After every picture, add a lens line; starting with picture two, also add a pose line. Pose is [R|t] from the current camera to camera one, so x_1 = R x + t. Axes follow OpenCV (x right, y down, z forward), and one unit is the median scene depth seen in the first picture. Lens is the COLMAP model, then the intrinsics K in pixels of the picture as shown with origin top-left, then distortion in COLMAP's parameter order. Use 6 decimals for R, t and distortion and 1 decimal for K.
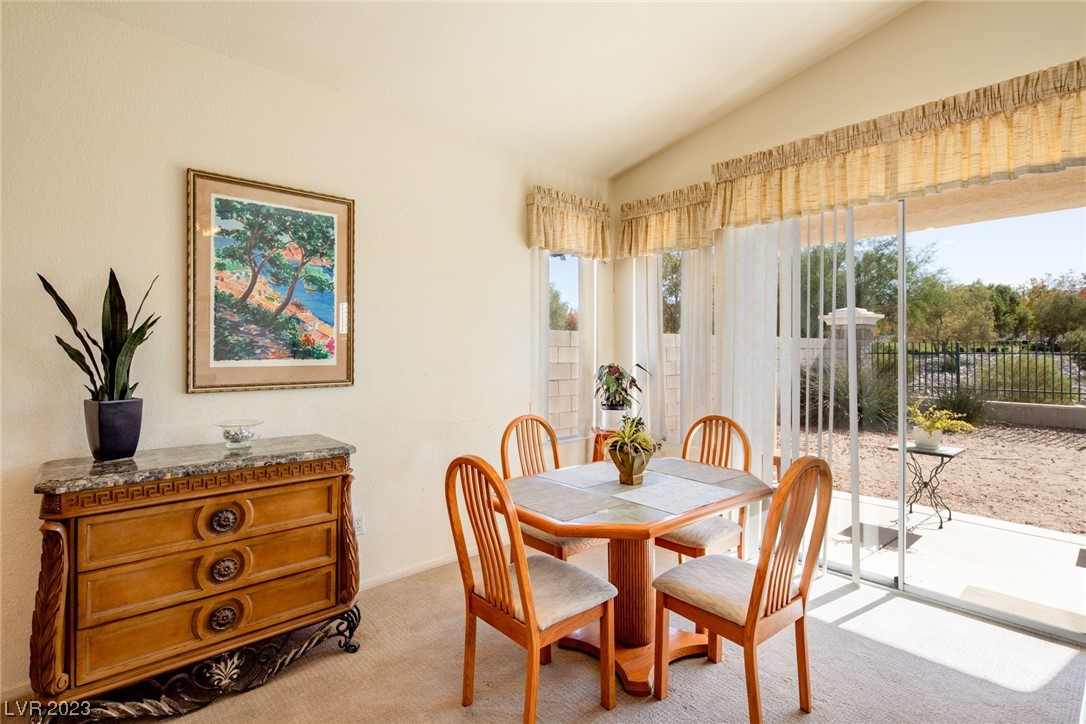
lens RADIAL K [[530.1, 0, 542.3], [0, 530.1, 352.8], [0, 0, 1]] dist [-0.001879, -0.000819]
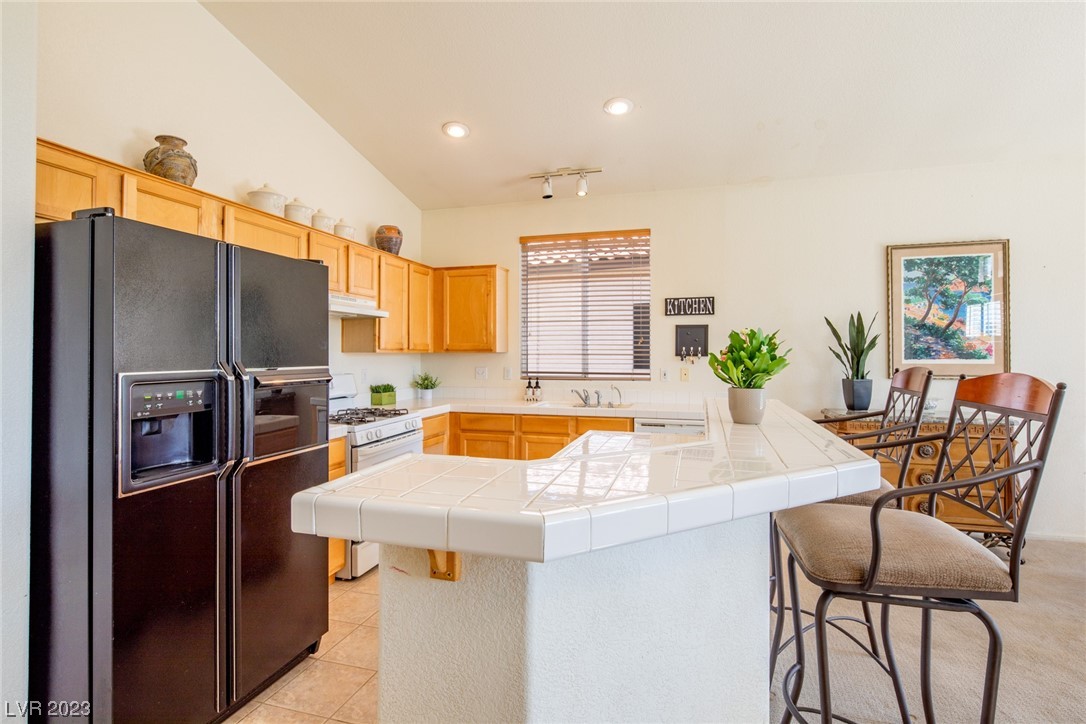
lens RADIAL K [[530.1, 0, 540.0], [0, 530.1, 350.5], [0, 0, 1]] dist [-0.001879, -0.000819]
pose [[0.531607, -0.014585, -0.846865, 0.154953], [-0.000271, 0.999849, -0.017390, 0.014518], [0.846991, 0.009474, 0.531523, -0.779573]]
